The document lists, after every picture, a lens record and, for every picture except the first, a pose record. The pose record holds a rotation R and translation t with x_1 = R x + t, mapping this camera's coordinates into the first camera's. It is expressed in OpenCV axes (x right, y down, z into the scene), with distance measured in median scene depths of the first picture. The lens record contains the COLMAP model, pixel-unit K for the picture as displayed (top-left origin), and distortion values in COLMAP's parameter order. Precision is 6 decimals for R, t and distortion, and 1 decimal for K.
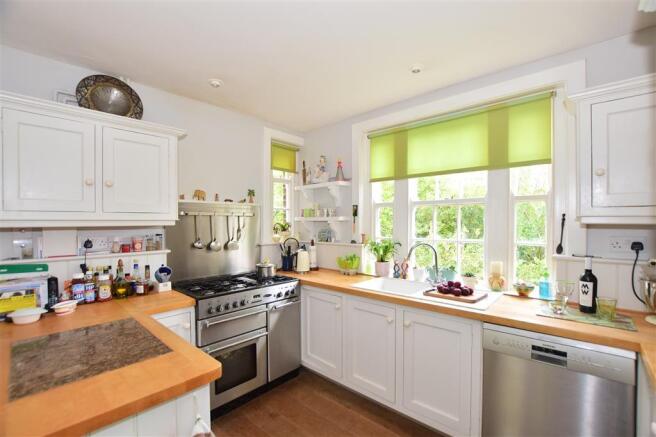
lens RADIAL K [[293.4, 0, 329.9], [0, 293.4, 220.1], [0, 0, 1]] dist [-0.017526, 0.001327]
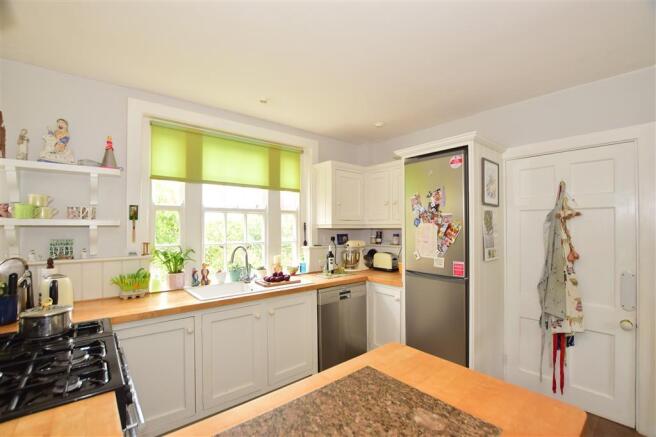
lens RADIAL K [[293.4, 0, 326.2], [0, 293.4, 224.8], [0, 0, 1]] dist [-0.017526, 0.001327]
pose [[0.141498, 0.013343, 0.989849, -0.656879], [-0.000574, 0.999910, -0.013397, 0.009937], [-0.989938, 0.001327, 0.141493, 0.449452]]
